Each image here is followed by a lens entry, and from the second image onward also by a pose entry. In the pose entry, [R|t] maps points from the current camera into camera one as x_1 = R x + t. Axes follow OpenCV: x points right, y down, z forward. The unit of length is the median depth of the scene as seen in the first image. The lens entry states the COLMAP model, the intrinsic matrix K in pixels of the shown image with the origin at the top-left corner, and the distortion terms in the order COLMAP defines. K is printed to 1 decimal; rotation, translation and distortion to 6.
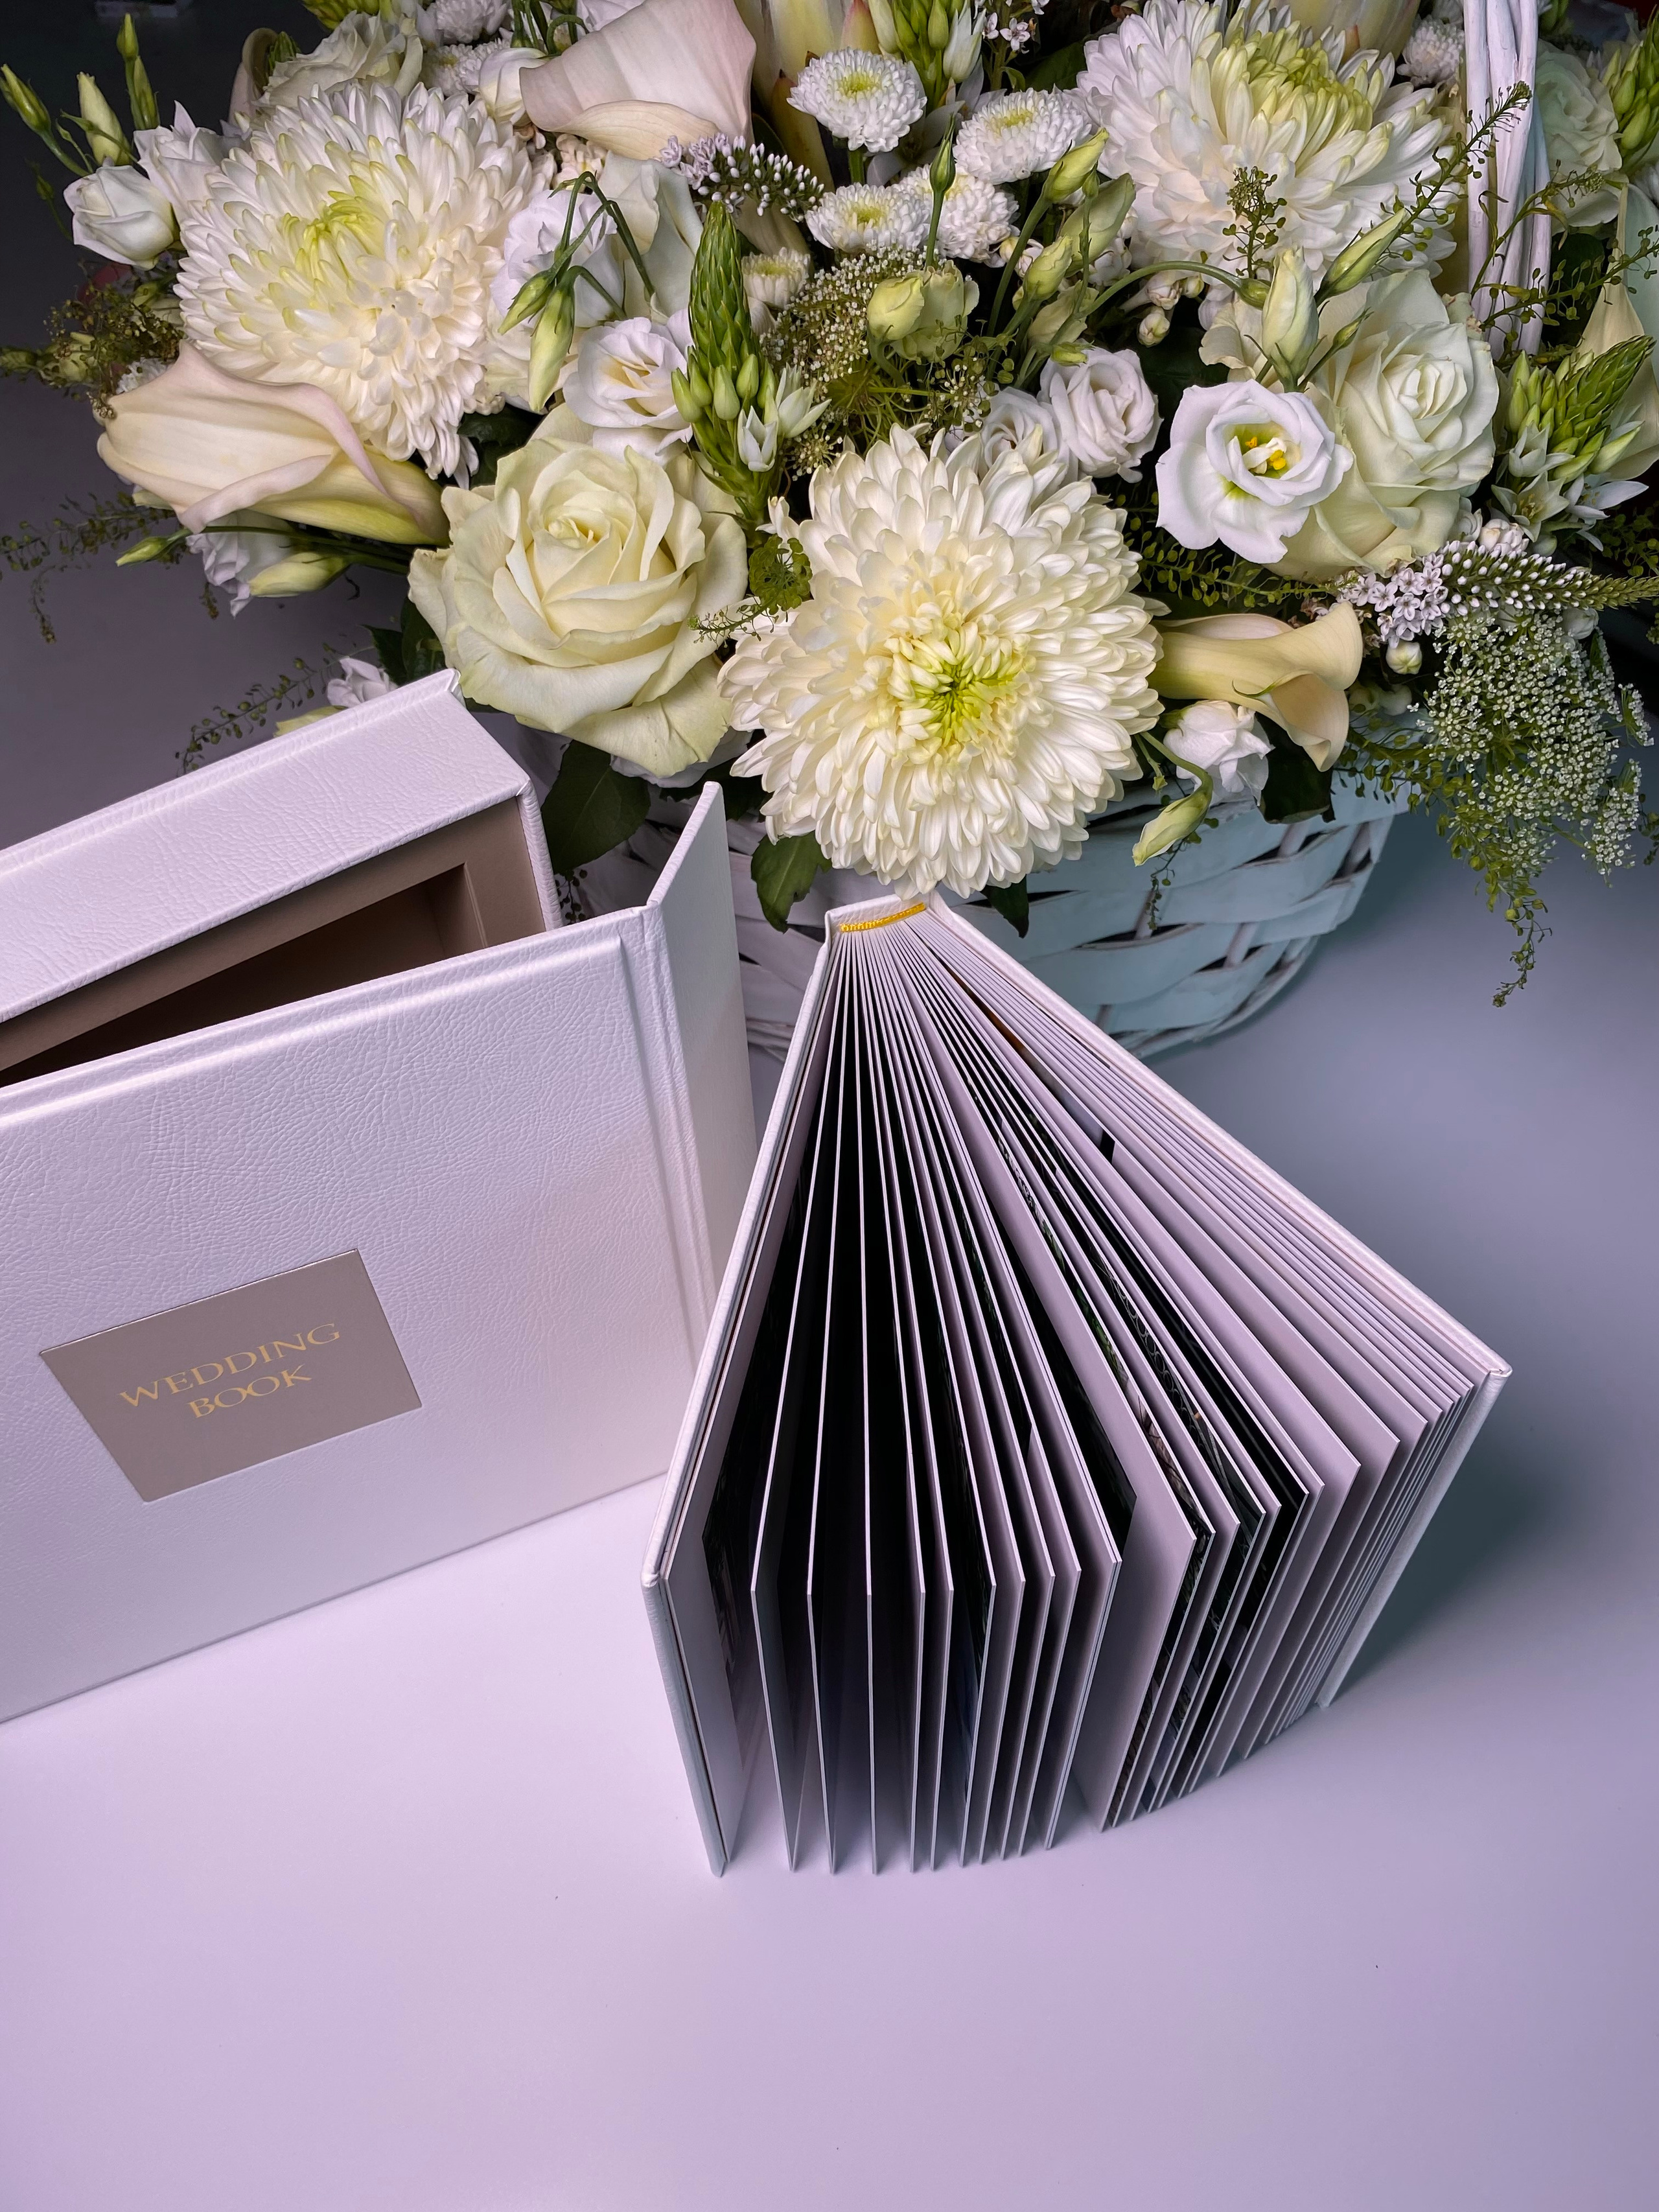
lens RADIAL K [[1693.5, 0, 829.5], [0, 1693.5, 1106.0], [0, 0, 1]] dist [-0.009301, 0.003303]
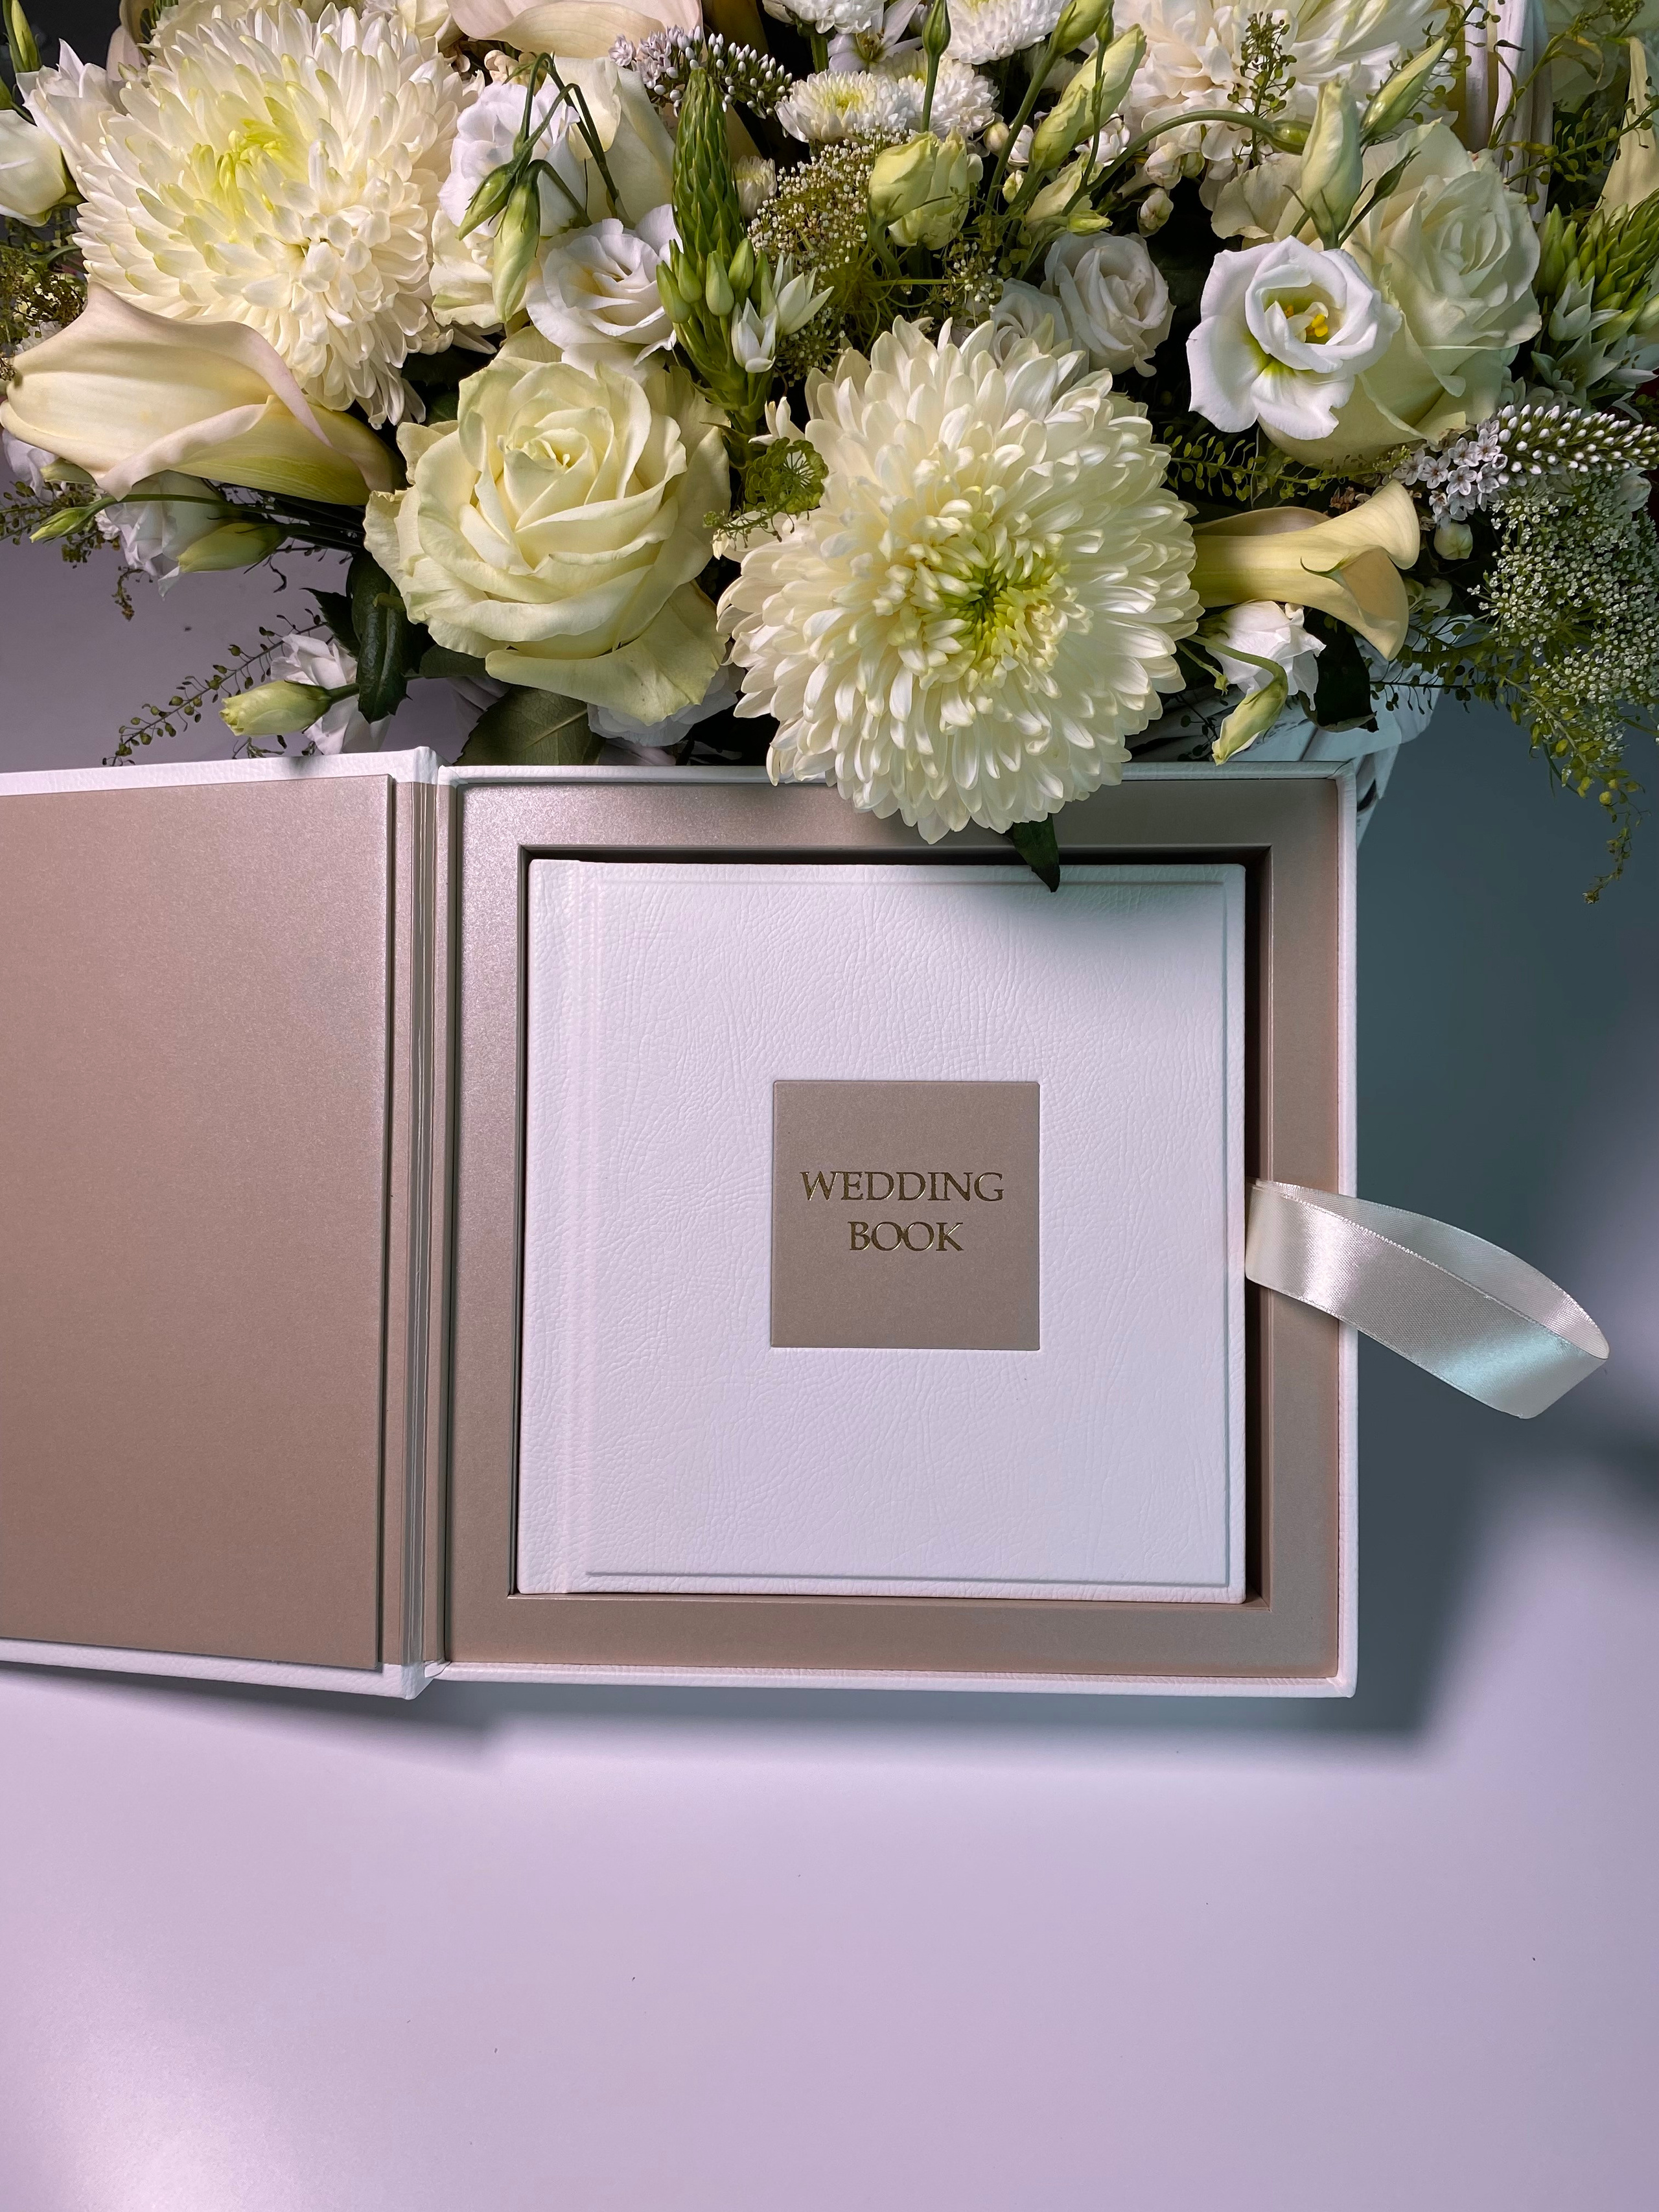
lens RADIAL K [[1693.5, 0, 829.5], [0, 1693.5, 1106.0], [0, 0, 1]] dist [-0.009301, 0.003303]
pose [[0.995325, -0.079837, 0.054349, -0.080850], [0.081064, 0.996493, -0.020742, 0.037622], [-0.052503, 0.025050, 0.998307, 0.097931]]
